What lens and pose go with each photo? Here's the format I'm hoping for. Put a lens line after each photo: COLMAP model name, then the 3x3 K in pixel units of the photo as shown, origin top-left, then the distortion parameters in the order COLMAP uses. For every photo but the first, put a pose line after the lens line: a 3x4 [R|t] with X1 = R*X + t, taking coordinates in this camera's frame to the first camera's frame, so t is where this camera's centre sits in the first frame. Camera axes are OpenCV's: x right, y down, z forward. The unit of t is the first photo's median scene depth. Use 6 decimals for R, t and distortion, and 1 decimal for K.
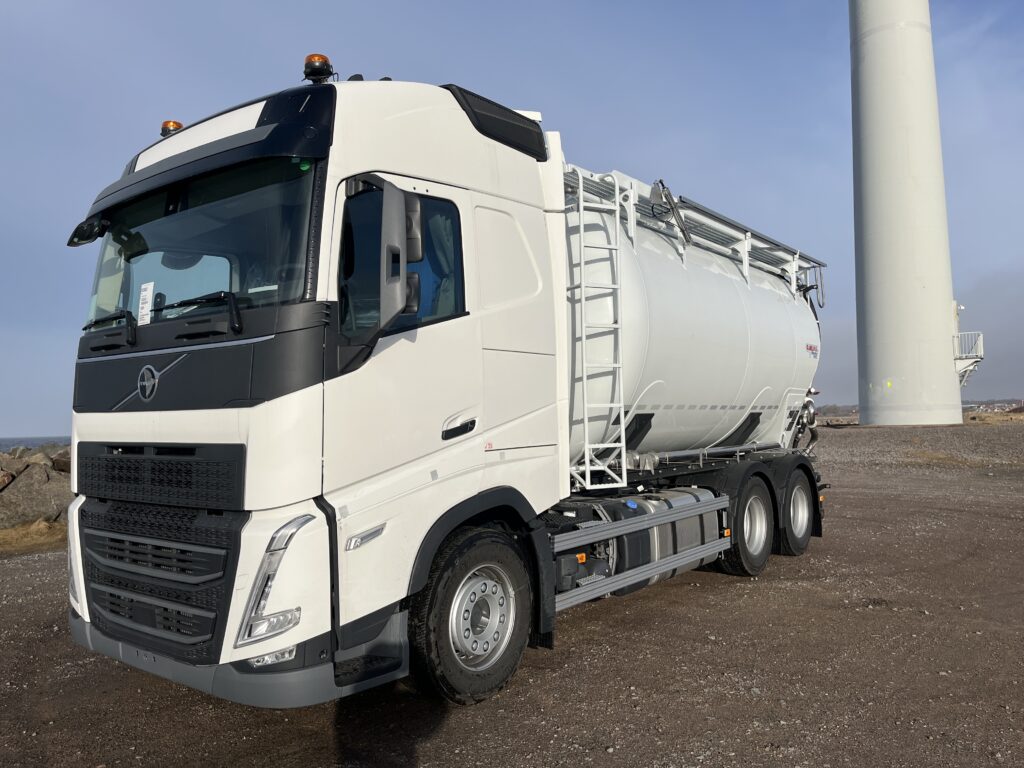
lens RADIAL K [[774.9, 0, 512.0], [0, 774.9, 384.0], [0, 0, 1]] dist [0.071834, -0.098265]
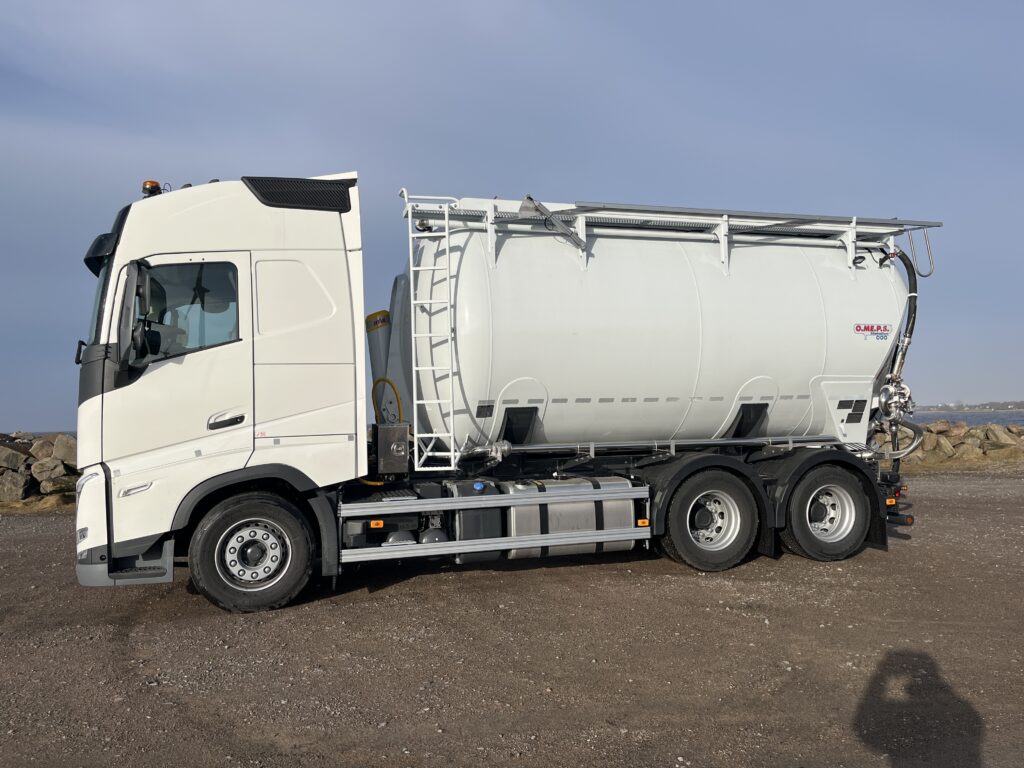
lens RADIAL K [[774.9, 0, 512.0], [0, 774.9, 384.0], [0, 0, 1]] dist [0.071834, -0.098265]
pose [[0.823434, -0.020117, -0.567055, 1.056123], [0.030728, 0.999486, 0.009163, -0.008081], [0.566579, -0.024969, 0.823629, 0.097976]]
